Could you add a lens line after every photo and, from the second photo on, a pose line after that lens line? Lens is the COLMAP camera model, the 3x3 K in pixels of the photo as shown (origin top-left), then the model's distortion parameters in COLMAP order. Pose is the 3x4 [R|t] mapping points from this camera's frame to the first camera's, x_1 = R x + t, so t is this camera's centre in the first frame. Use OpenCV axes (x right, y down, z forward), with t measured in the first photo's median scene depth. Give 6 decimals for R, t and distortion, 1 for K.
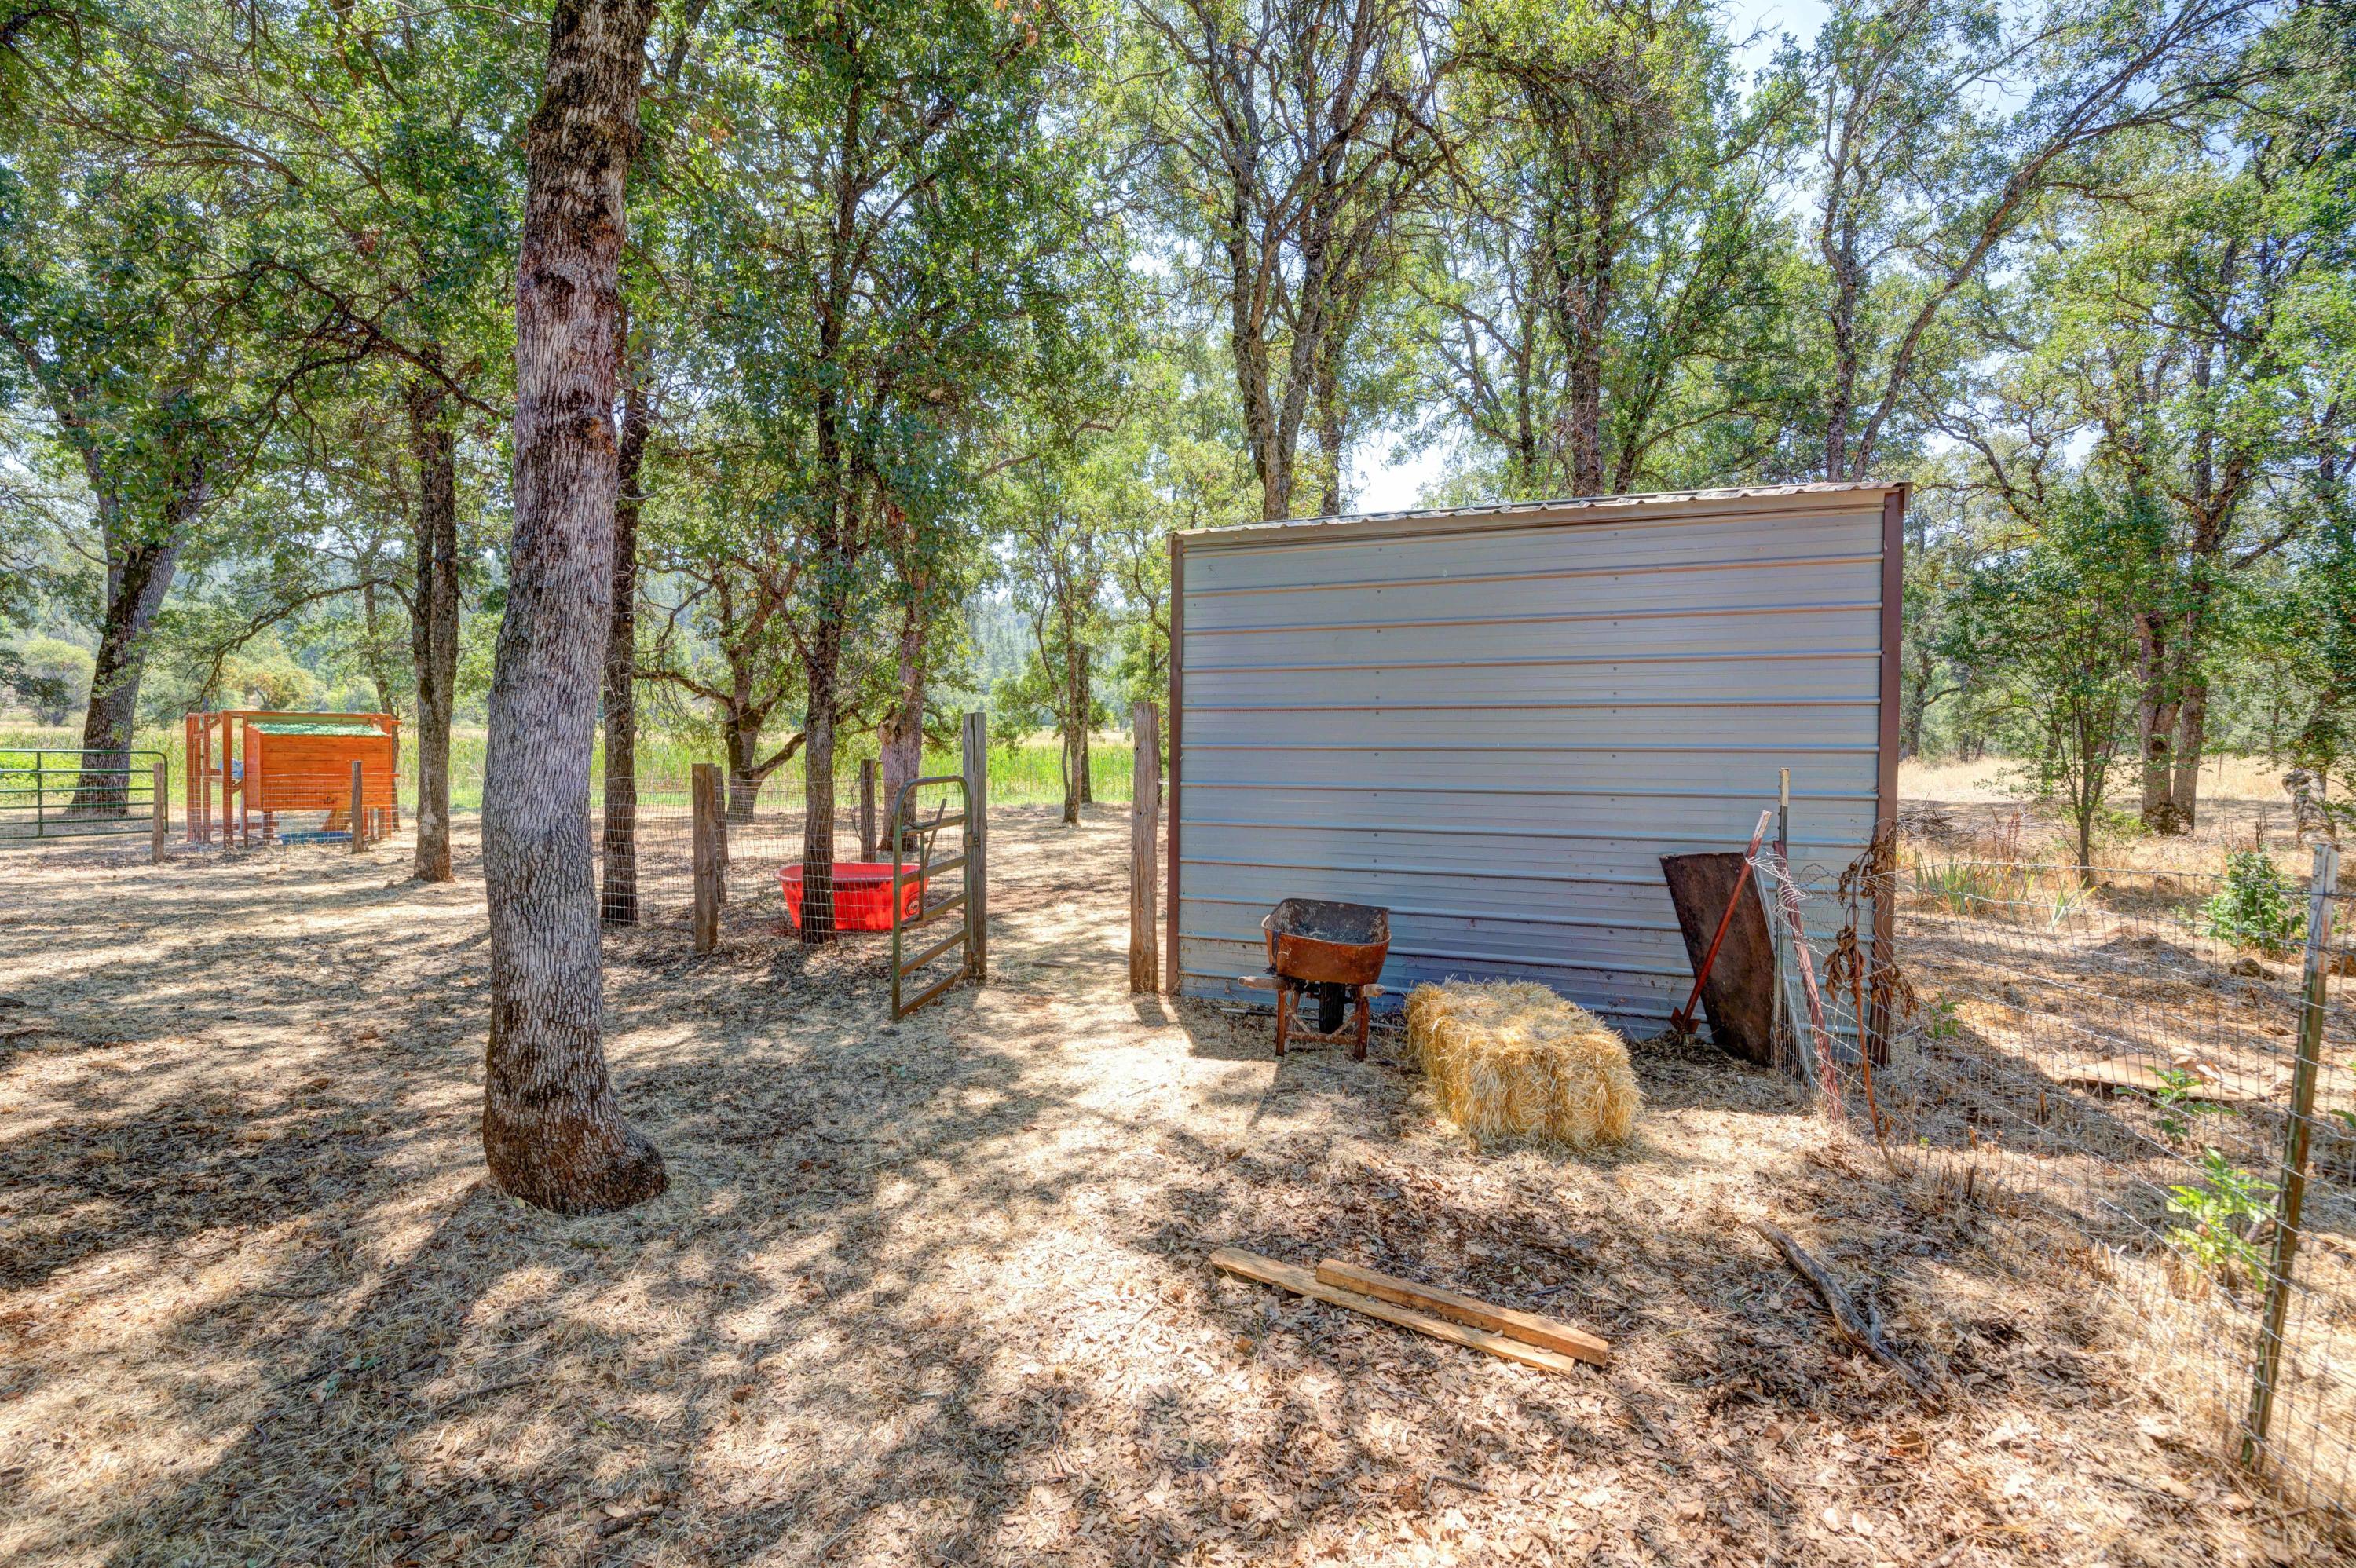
lens RADIAL K [[976.1, 0, 1151.0], [0, 976.1, 767.5], [0, 0, 1]] dist [-0.016911, -0.000054]
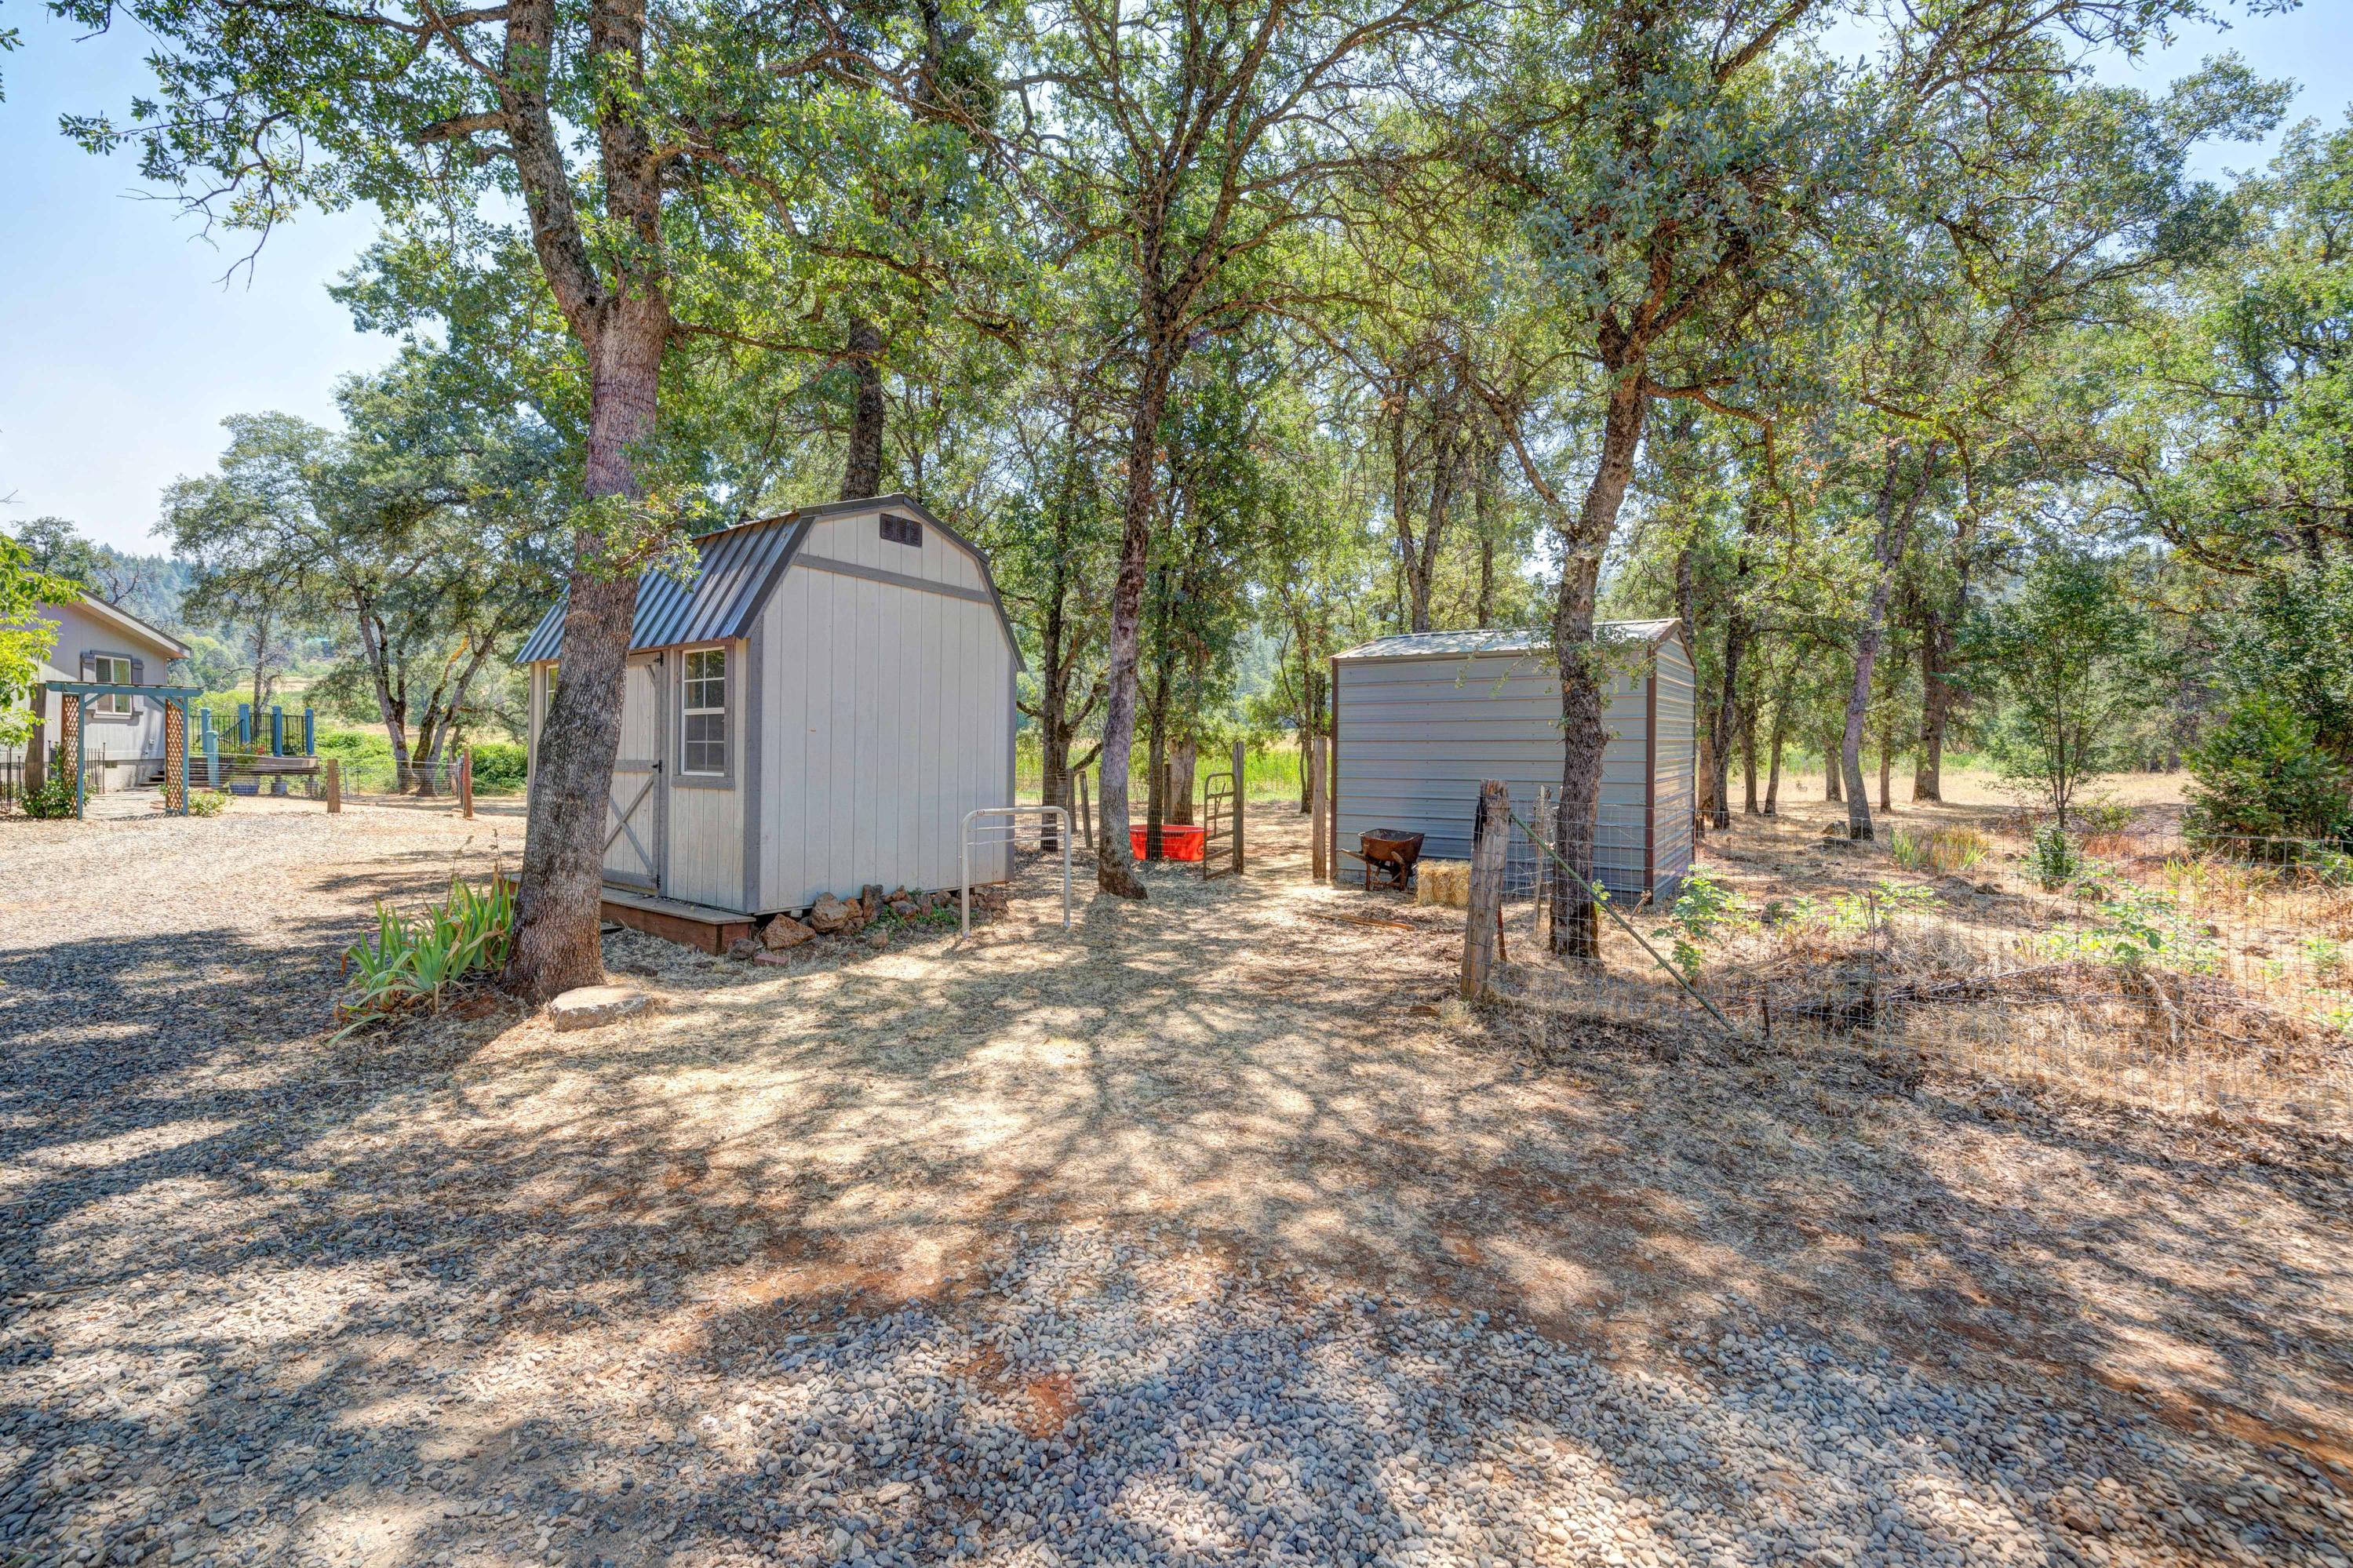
lens RADIAL K [[974.9, 0, 1149.6], [0, 974.9, 767.5], [0, 0, 1]] dist [-0.016911, -0.000054]
pose [[0.966520, -0.010340, -0.256382, 0.062958], [0.010461, 0.999945, -0.000893, -0.000135], [0.256377, -0.001819, 0.966575, -0.396294]]
